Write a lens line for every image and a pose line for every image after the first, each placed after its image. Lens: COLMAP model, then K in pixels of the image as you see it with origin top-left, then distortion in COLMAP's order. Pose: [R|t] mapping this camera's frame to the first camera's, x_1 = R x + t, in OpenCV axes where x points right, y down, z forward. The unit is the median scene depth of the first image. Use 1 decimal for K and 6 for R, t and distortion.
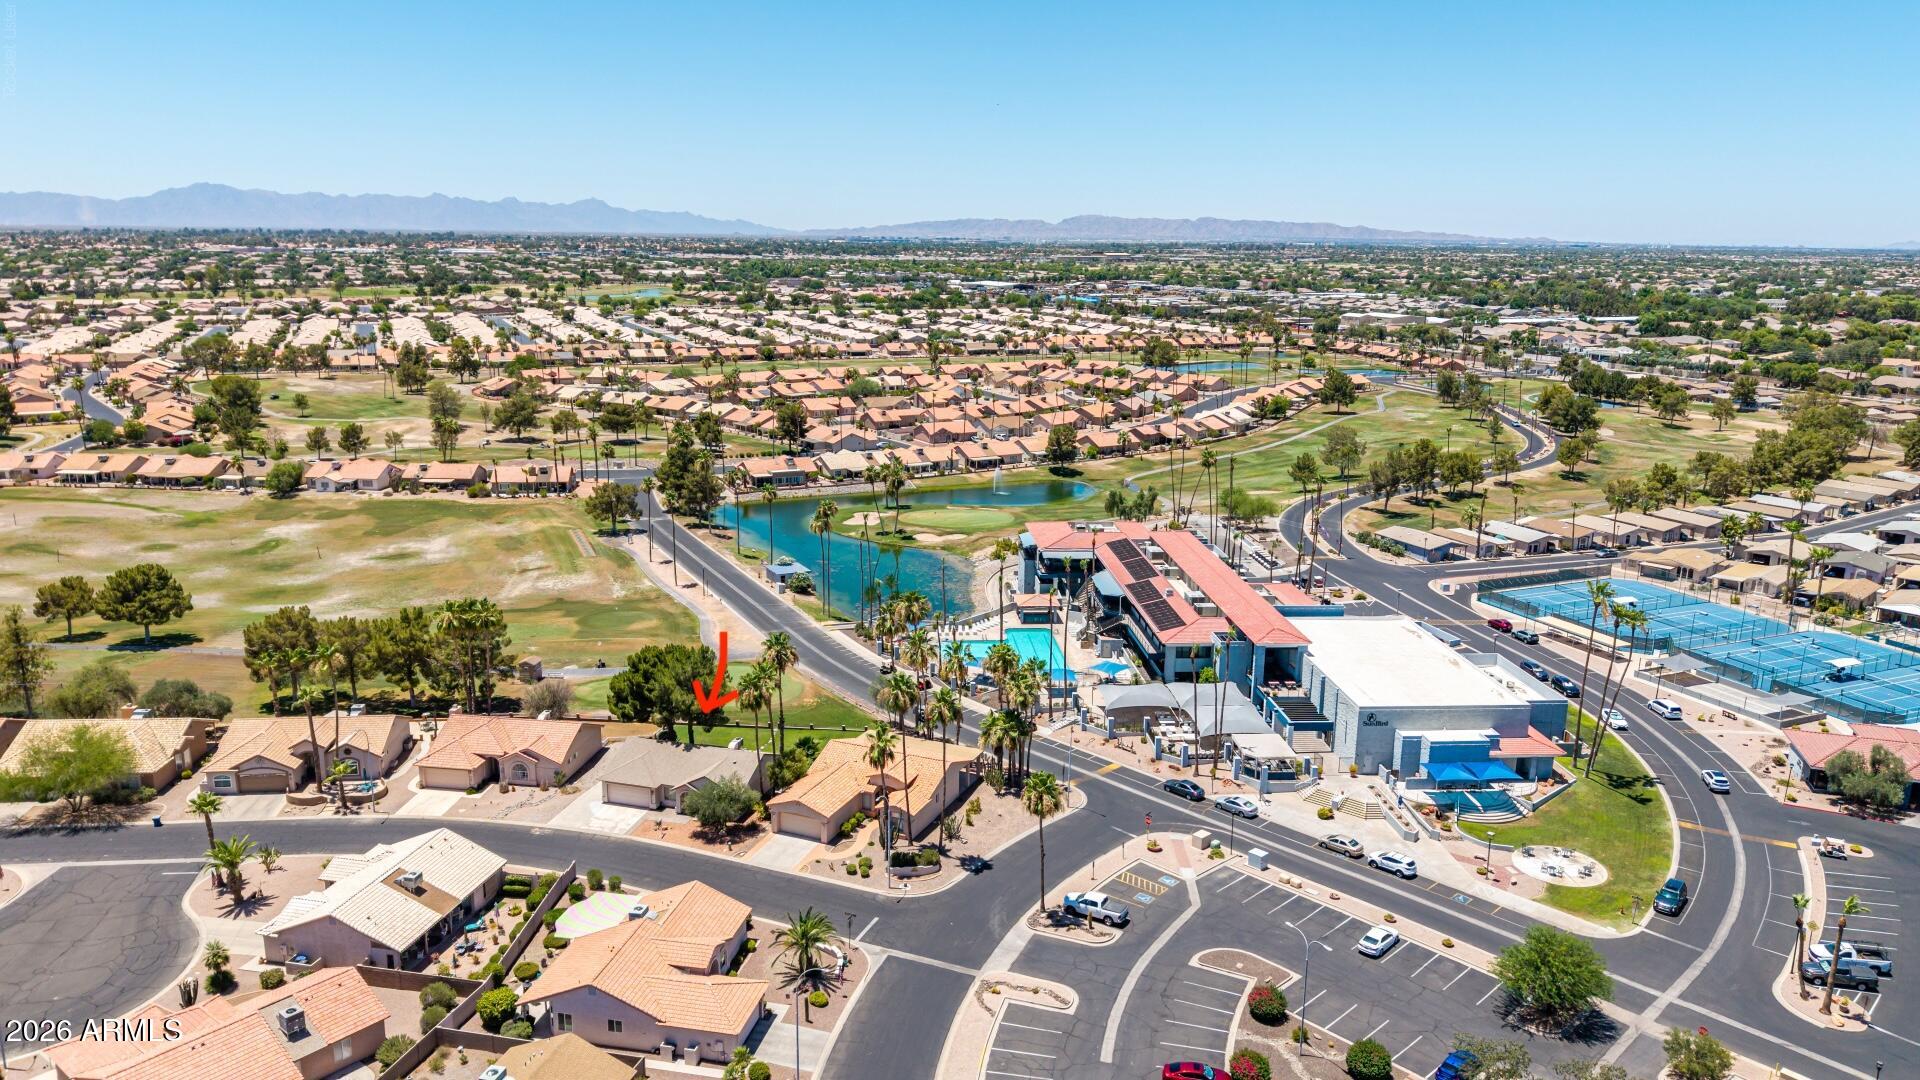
lens RADIAL K [[1270.0, 0, 960.0], [0, 1270.0, 540.0], [0, 0, 1]] dist [0.074640, -0.112525]
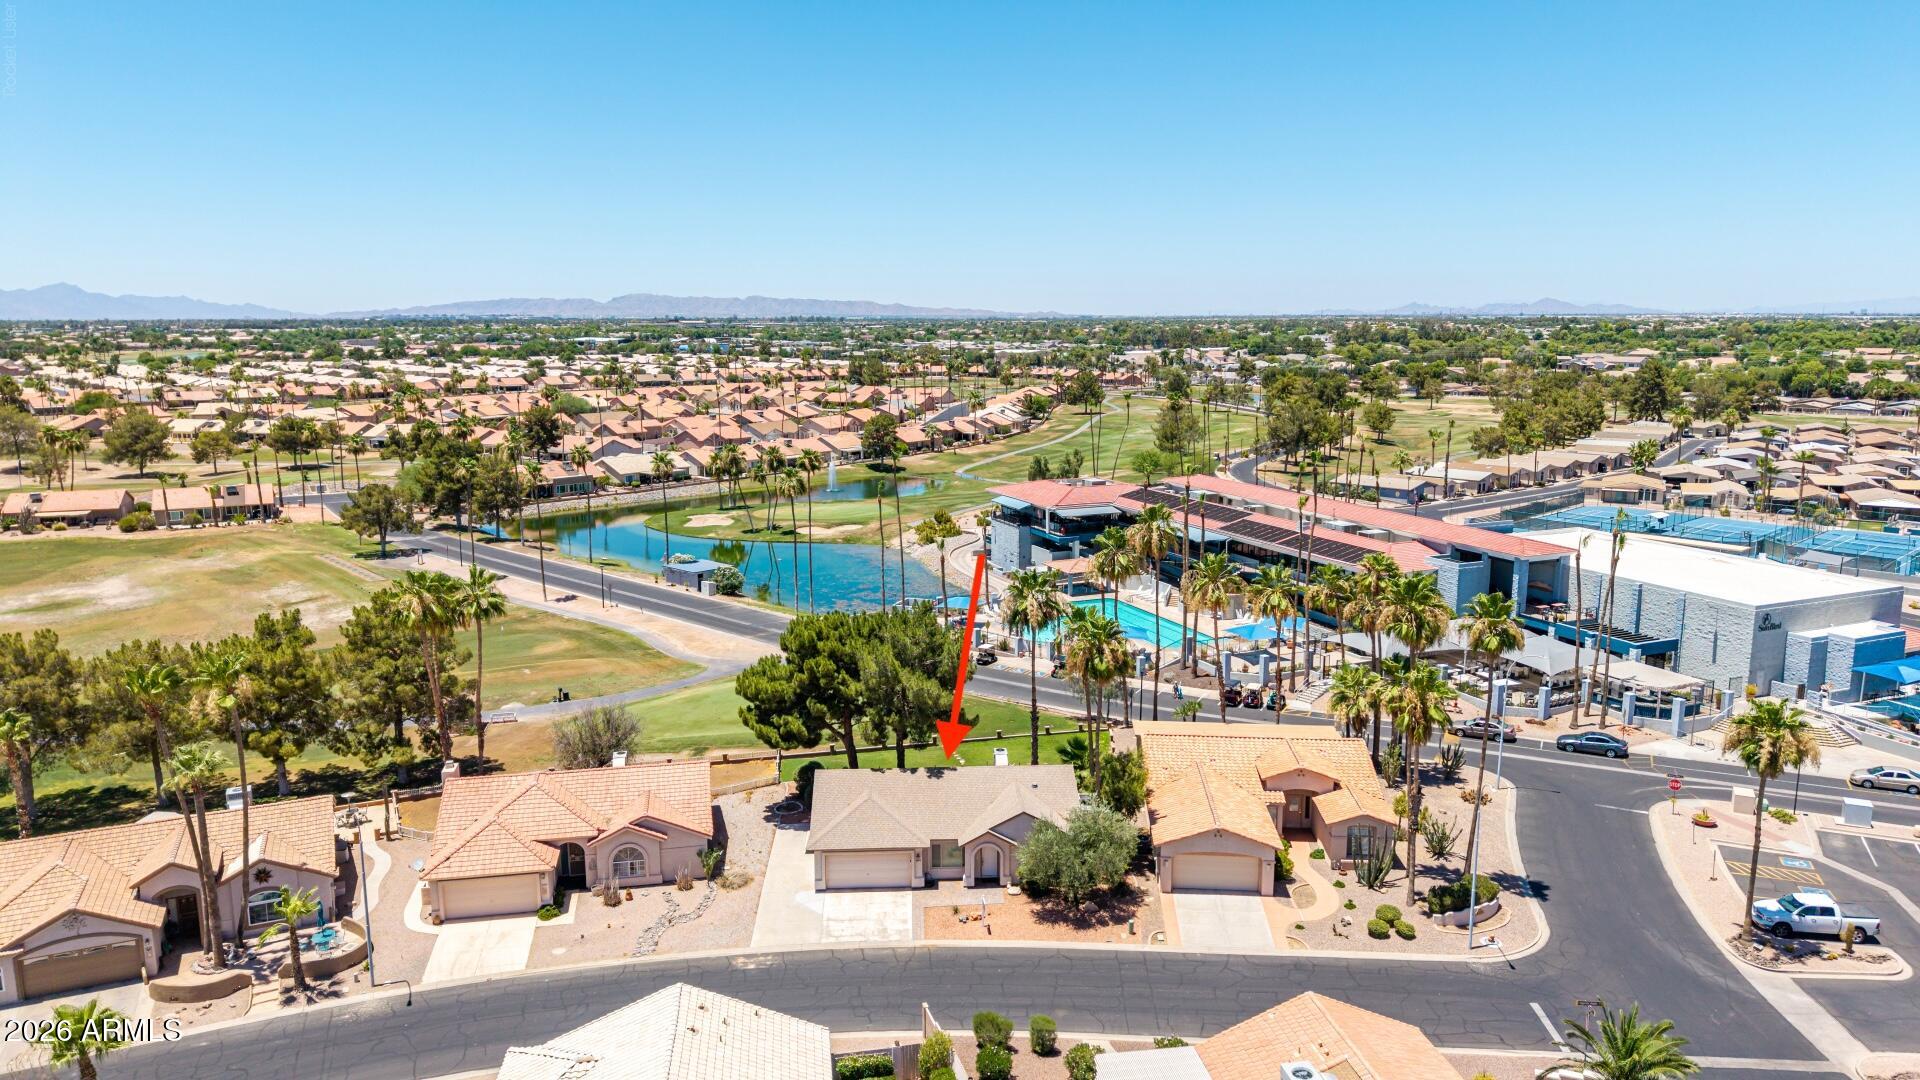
lens RADIAL K [[1252.7, 0, 964.3], [0, 1252.7, 544.2], [0, 0, 1]] dist [0.021549, -0.006062]
pose [[0.945897, -0.074801, 0.315727, -0.365493], [0.089255, 0.995509, -0.031550, 0.077825], [-0.311949, 0.058024, 0.948325, 0.450437]]
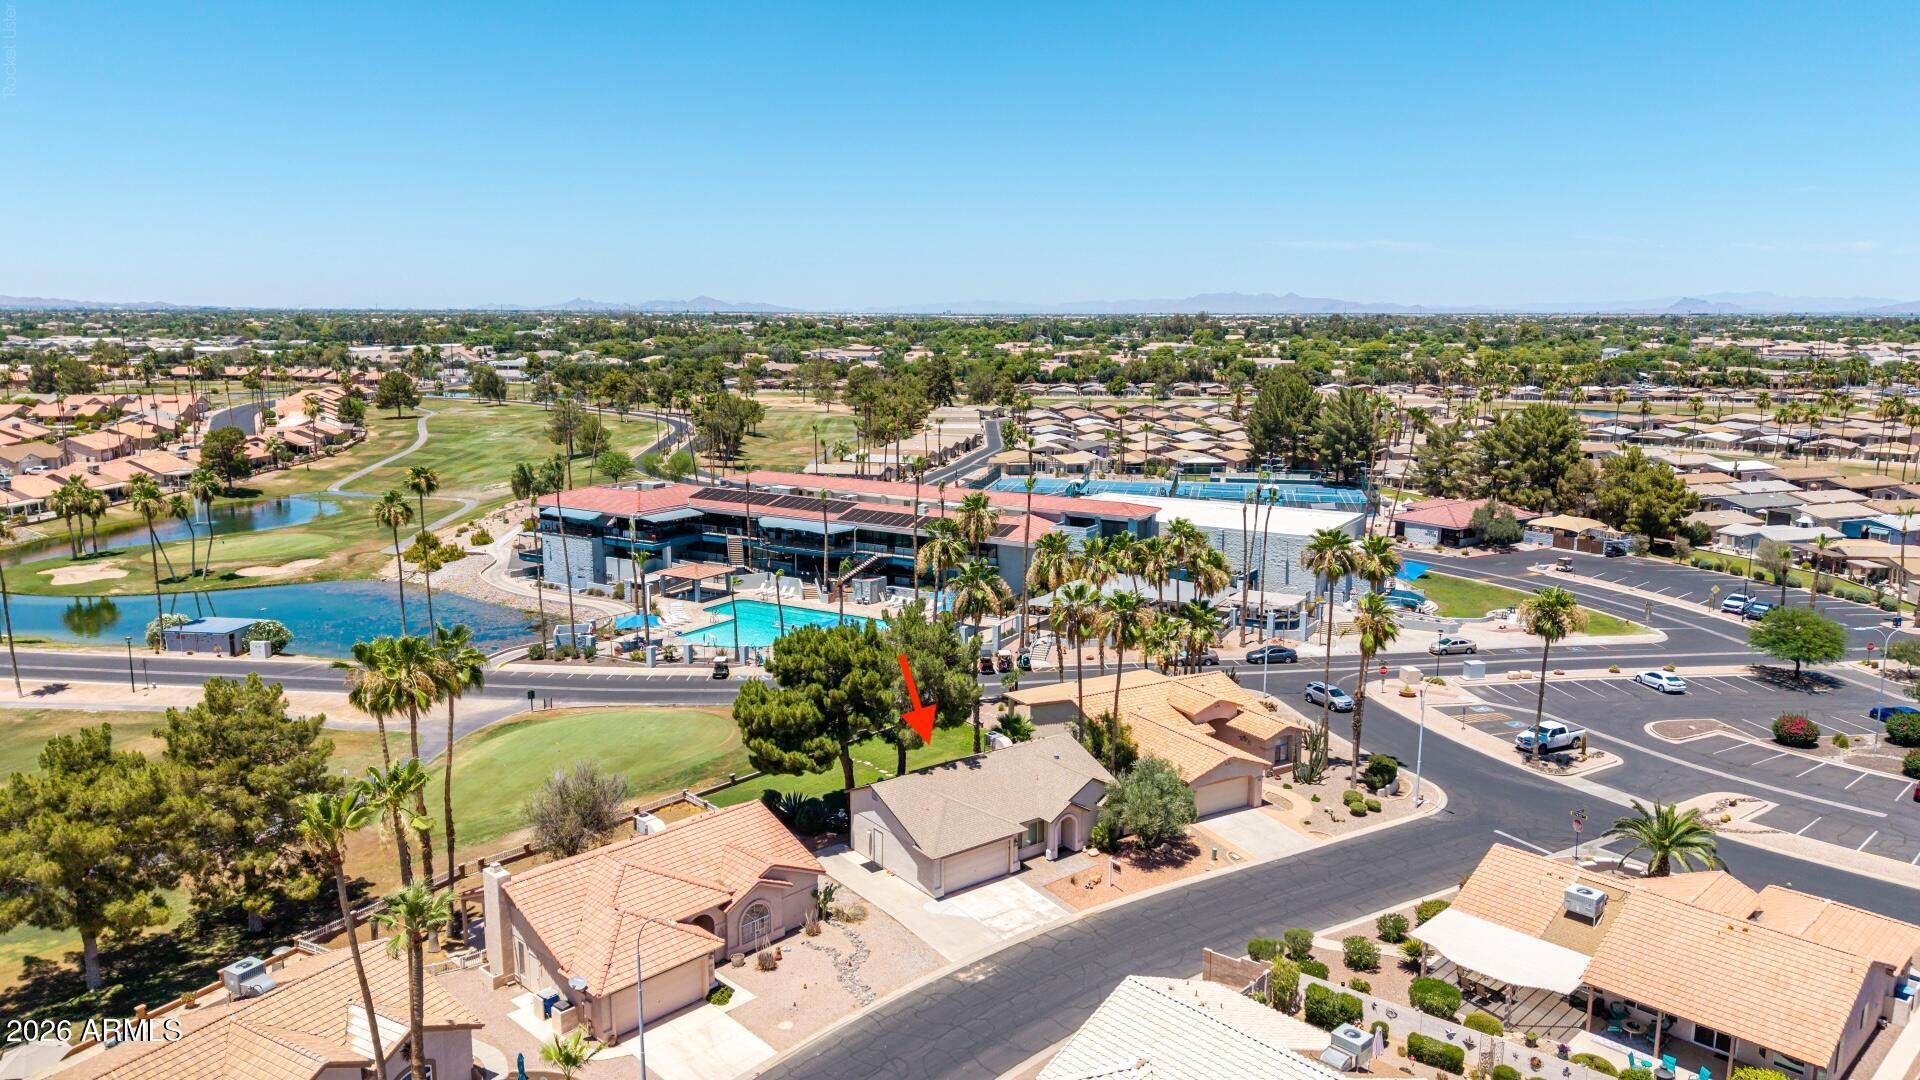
lens RADIAL K [[1270.0, 0, 960.0], [0, 1270.0, 540.0], [0, 0, 1]] dist [0.074640, -0.112525]
pose [[0.592759, -0.153842, 0.790550, -0.654129], [0.186015, 0.981198, 0.051468, 0.029428], [-0.783604, 0.116546, 0.610231, 0.626658]]
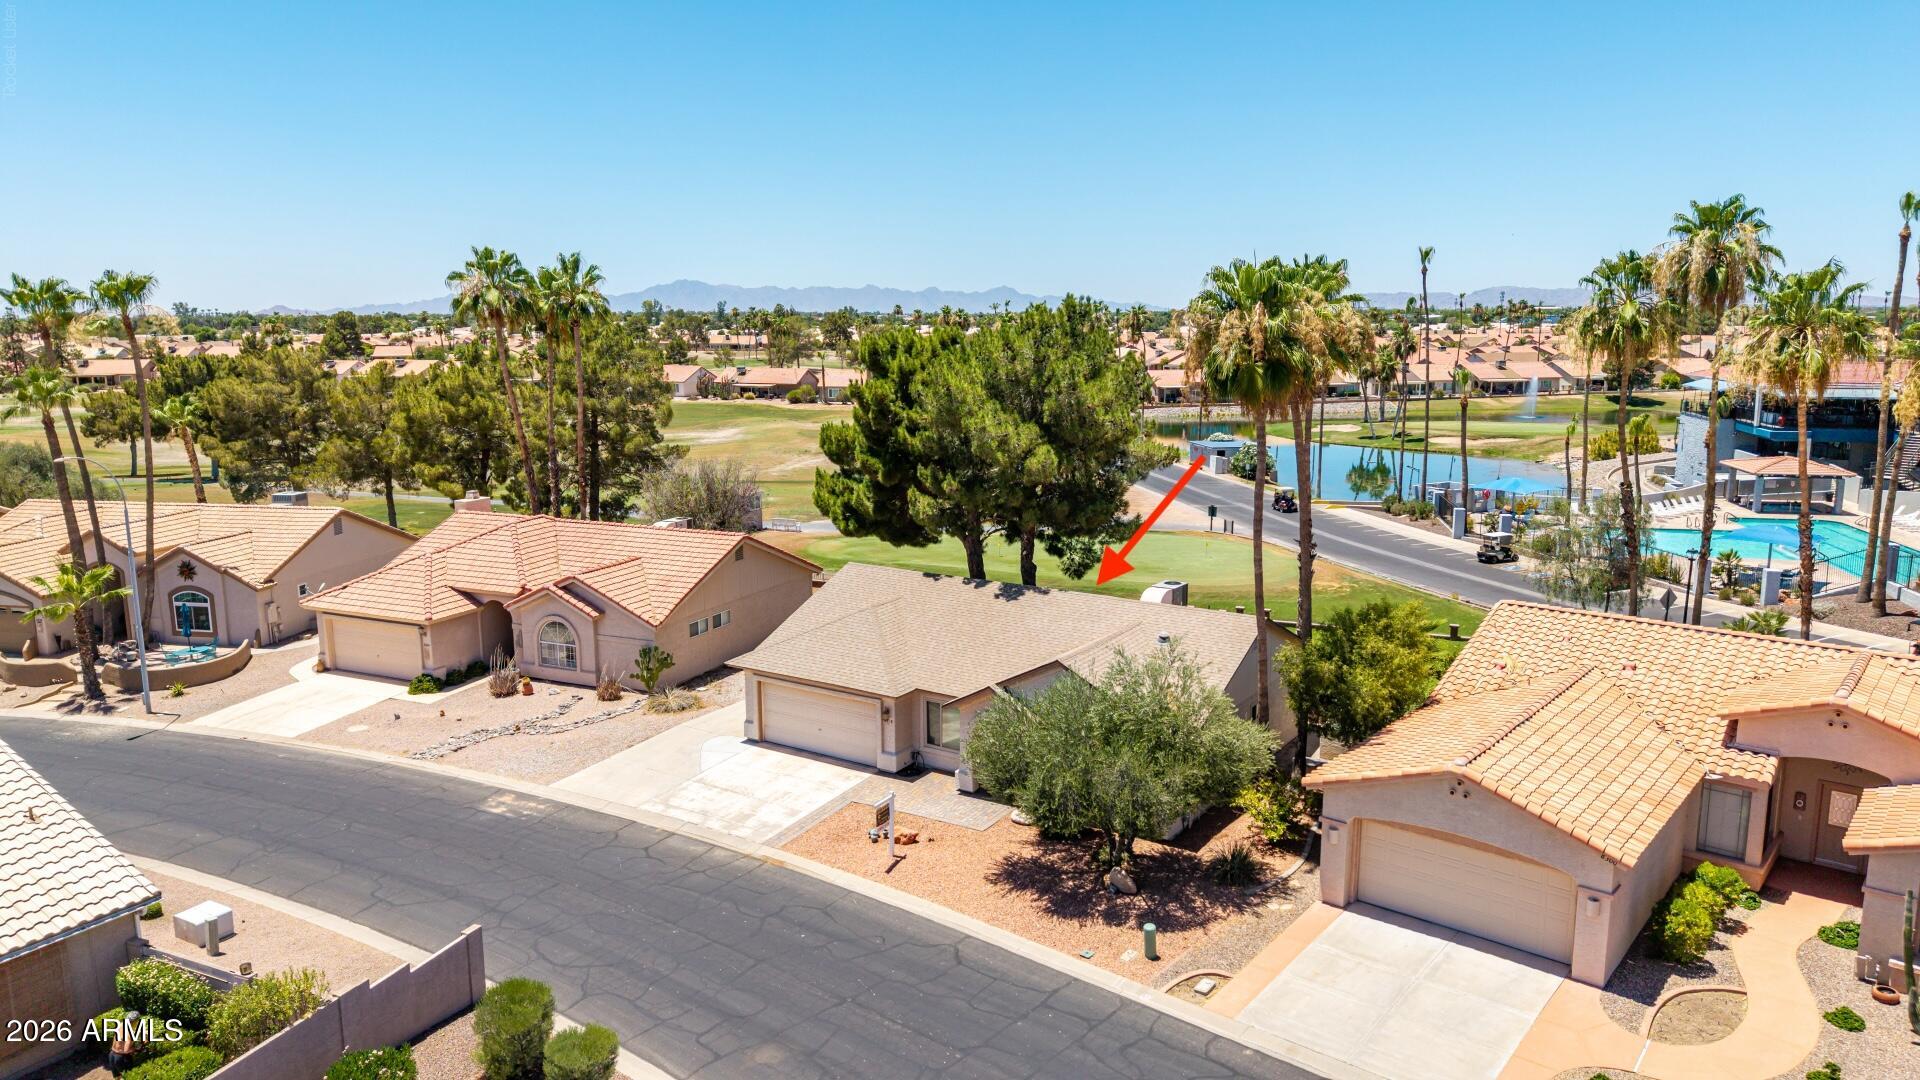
lens RADIAL K [[1270.0, 0, 960.0], [0, 1270.0, 540.0], [0, 0, 1]] dist [0.074640, -0.112525]
pose [[0.954145, 0.029691, -0.297870, -0.131629], [-0.043723, 0.998220, -0.040555, 0.160820], [0.296136, 0.051719, 0.953745, 0.690030]]
